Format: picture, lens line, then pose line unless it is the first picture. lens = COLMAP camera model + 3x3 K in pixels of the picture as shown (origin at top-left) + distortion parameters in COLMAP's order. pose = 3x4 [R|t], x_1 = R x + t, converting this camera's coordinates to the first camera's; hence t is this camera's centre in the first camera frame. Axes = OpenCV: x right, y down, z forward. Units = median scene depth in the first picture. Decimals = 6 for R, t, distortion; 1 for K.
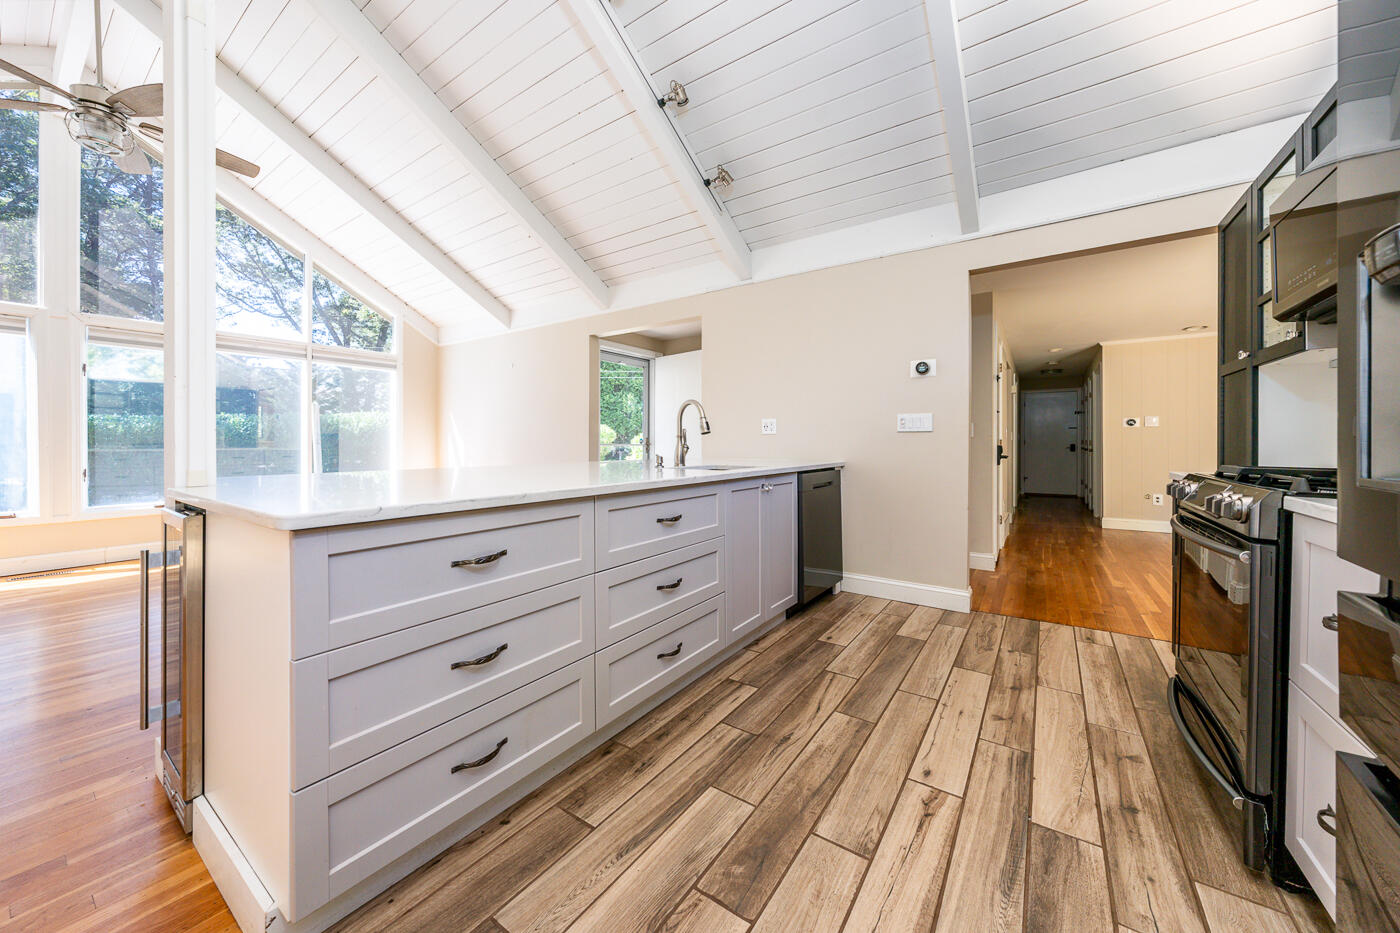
lens RADIAL K [[497.2, 0, 716.0], [0, 497.2, 441.1], [0, 0, 1]] dist [0.000757, 0.000105]
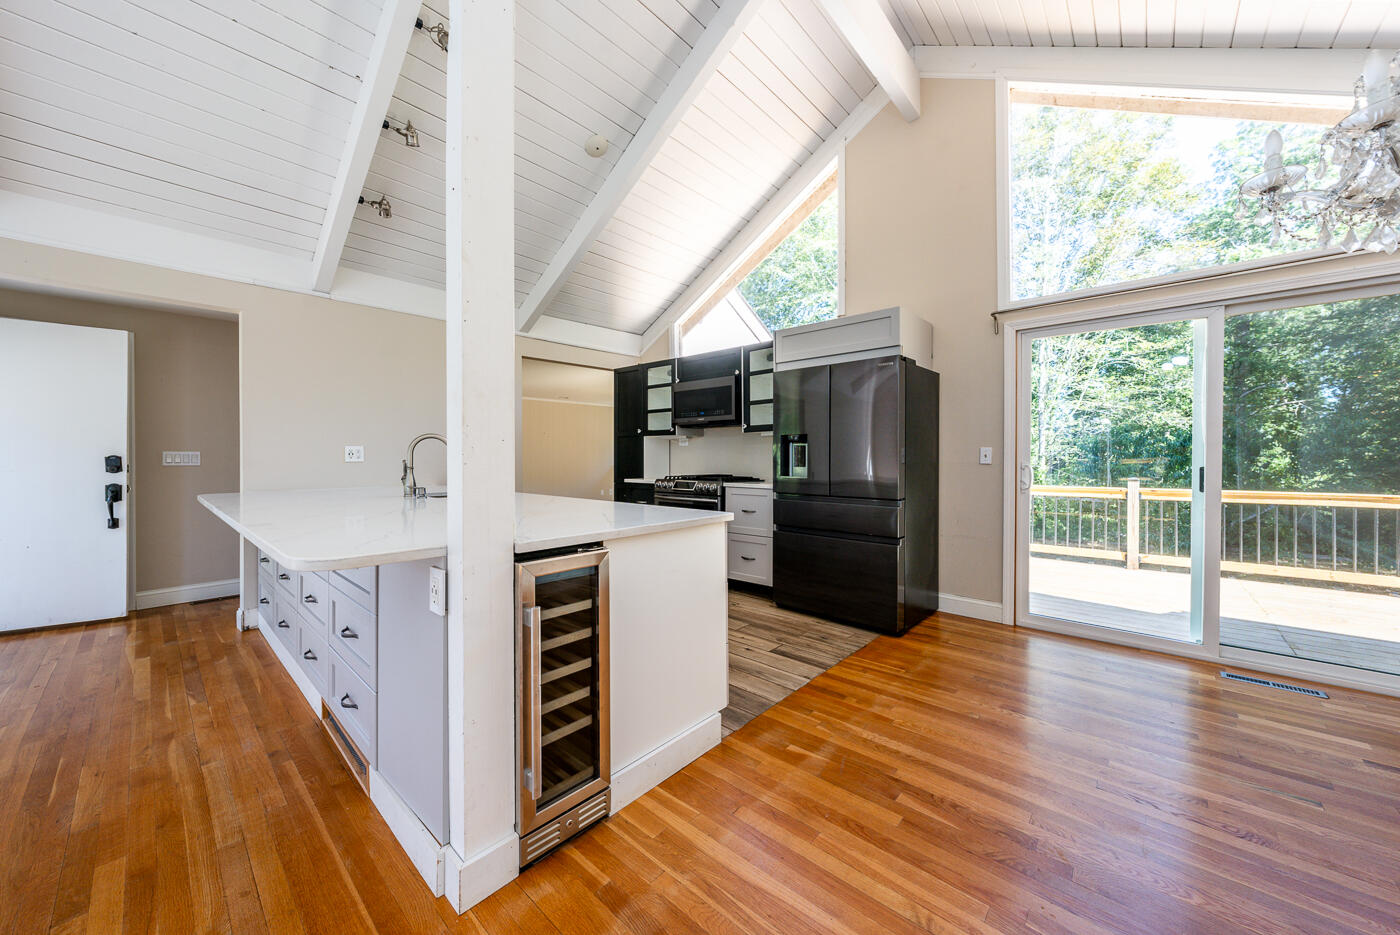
lens RADIAL K [[494.7, 0, 673.7], [0, 494.7, 457.1], [0, 0, 1]] dist [-0.000858, 0.000063]
pose [[0.171736, -0.001536, 0.985142, -0.503390], [0.000024, 0.999999, 0.001555, -0.016695], [-0.985143, -0.000243, 0.171736, 0.145612]]
